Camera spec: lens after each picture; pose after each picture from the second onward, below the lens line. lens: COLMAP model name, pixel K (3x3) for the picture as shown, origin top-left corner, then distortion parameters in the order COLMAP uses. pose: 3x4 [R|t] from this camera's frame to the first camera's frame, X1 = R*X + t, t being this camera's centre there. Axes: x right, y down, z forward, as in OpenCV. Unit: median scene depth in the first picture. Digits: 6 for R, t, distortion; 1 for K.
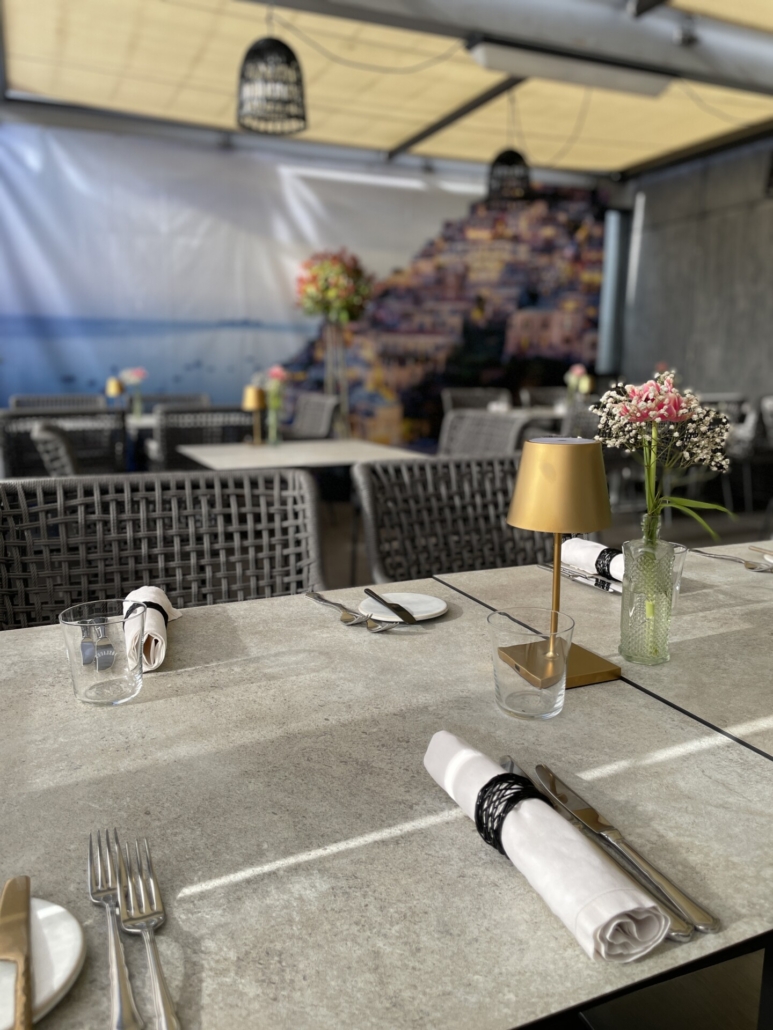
lens RADIAL K [[776.3, 0, 386.5], [0, 776.3, 515.0], [0, 0, 1]] dist [0.064074, -0.093397]
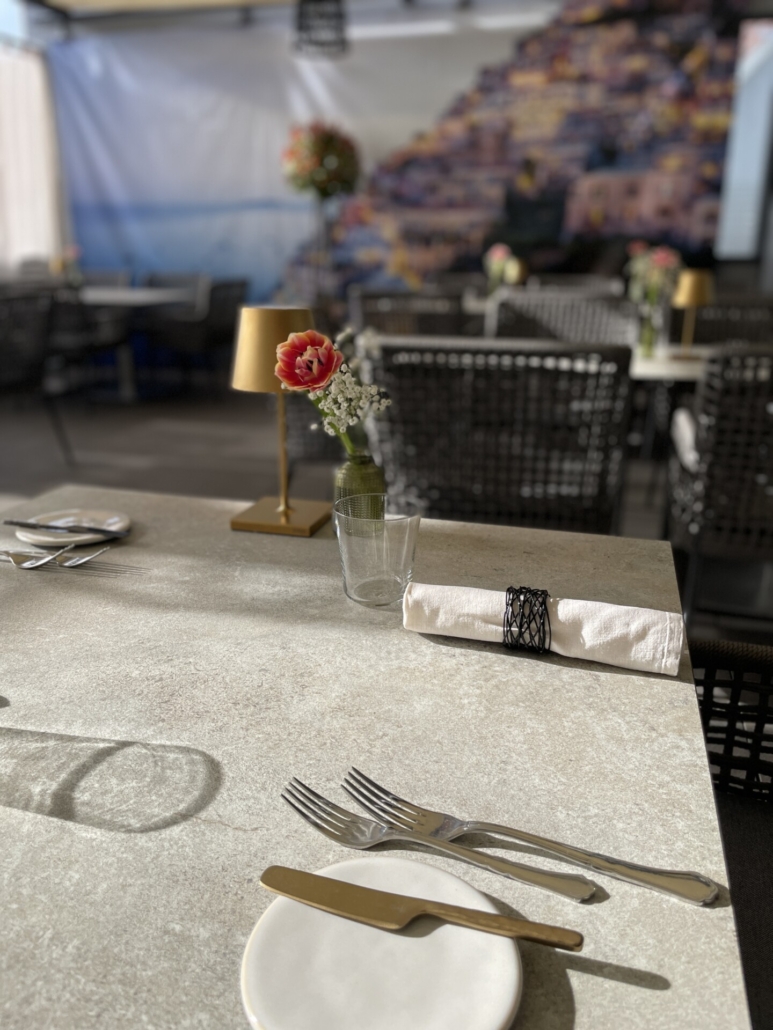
lens RADIAL K [[776.3, 0, 386.5], [0, 776.3, 515.0], [0, 0, 1]] dist [0.064074, -0.093397]
pose [[0.772704, 0.204726, -0.600846, 0.575408], [-0.121529, 0.976765, 0.176524, -0.041039], [0.623025, -0.063381, 0.779630, 0.237950]]
